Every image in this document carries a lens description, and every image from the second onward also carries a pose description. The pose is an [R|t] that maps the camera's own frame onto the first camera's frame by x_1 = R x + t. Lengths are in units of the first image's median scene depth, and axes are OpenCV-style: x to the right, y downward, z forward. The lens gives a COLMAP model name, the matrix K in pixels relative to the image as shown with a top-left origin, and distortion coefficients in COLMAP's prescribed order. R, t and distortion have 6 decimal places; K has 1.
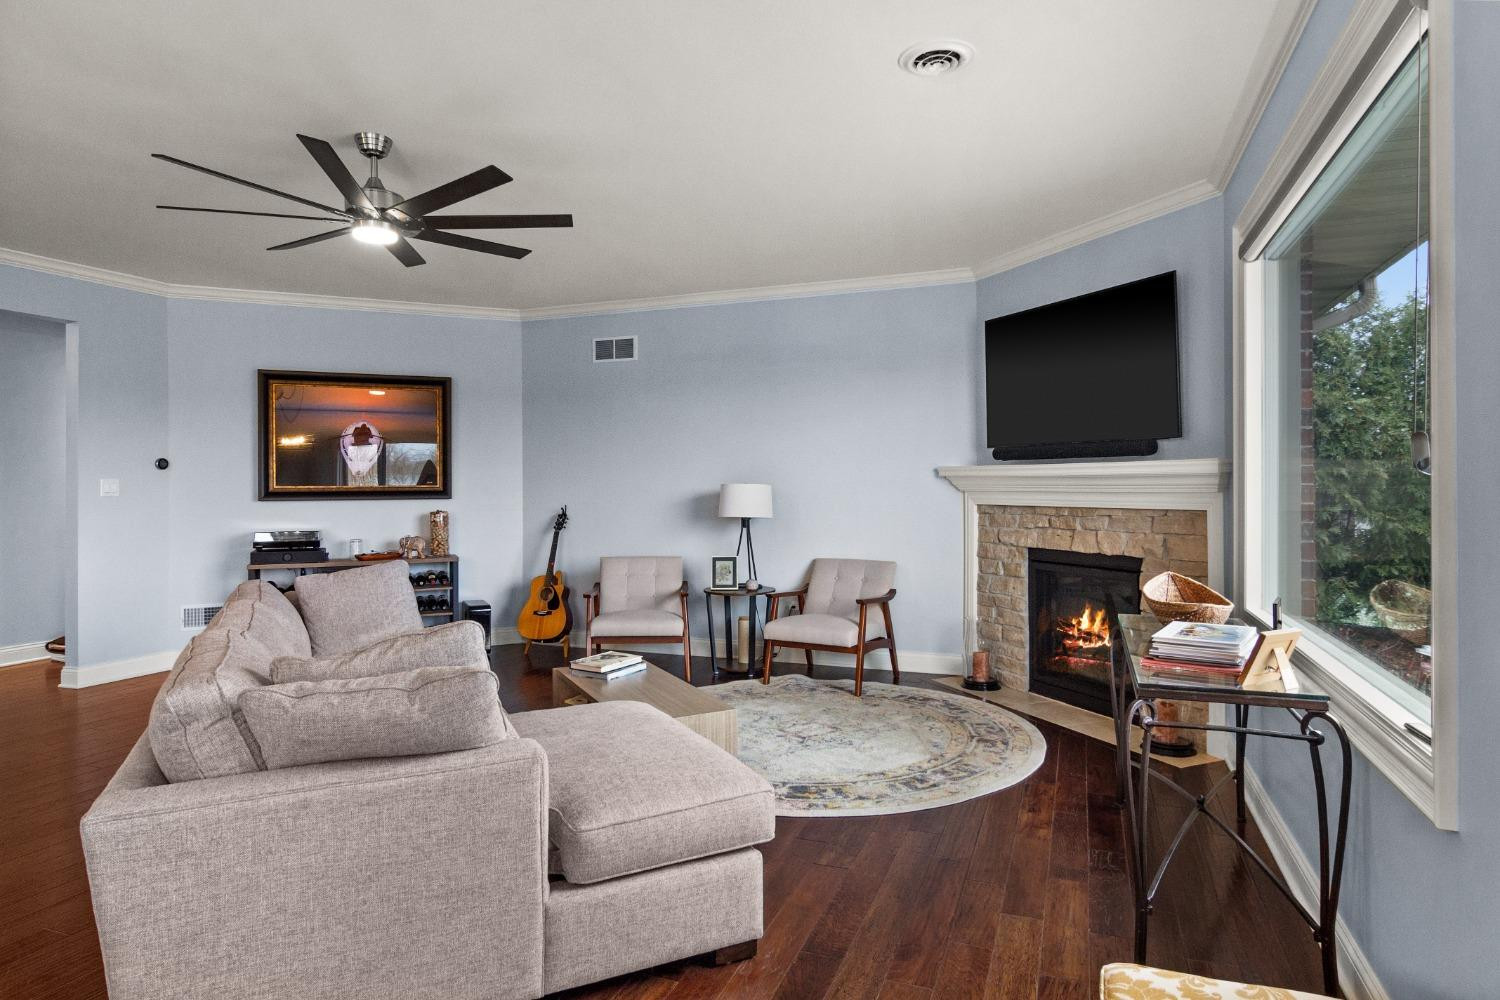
lens RADIAL K [[851.3, 0, 768.8], [0, 851.3, 482.7], [0, 0, 1]] dist [-0.000437, 0.000059]
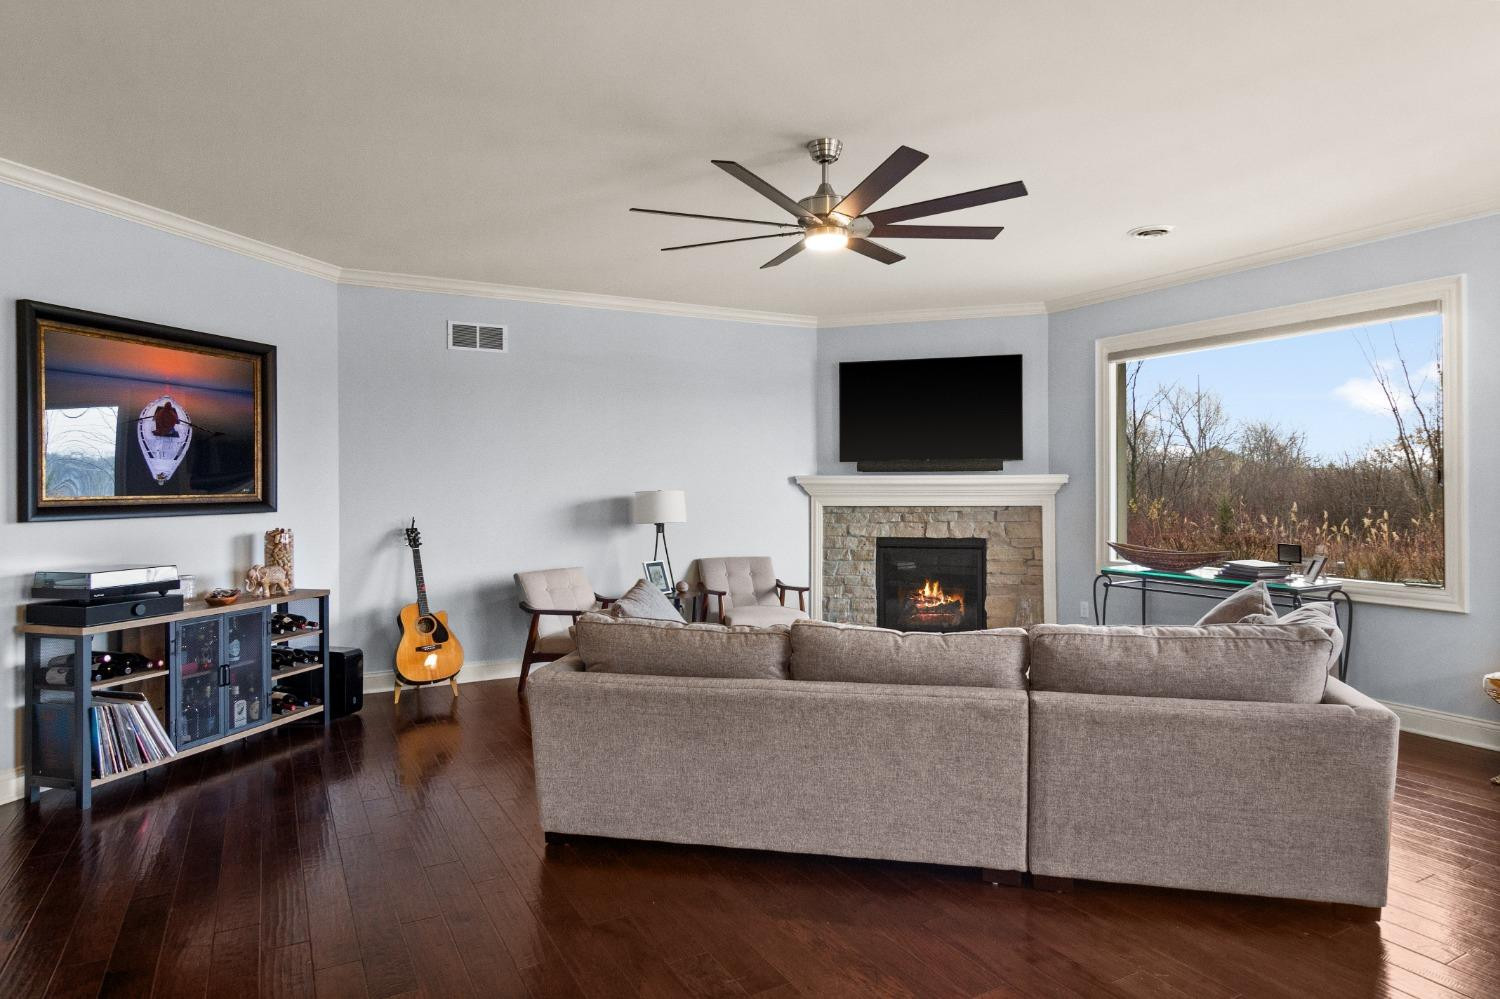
lens RADIAL K [[871.5, 0, 749.6], [0, 871.5, 487.5], [0, 0, 1]] dist [0.006040, 0.001473]
pose [[0.651353, -0.001048, 0.758774, -0.792121], [0.000817, 0.999999, 0.000679, -0.003008], [-0.758774, 0.000178, 0.651353, 0.240018]]
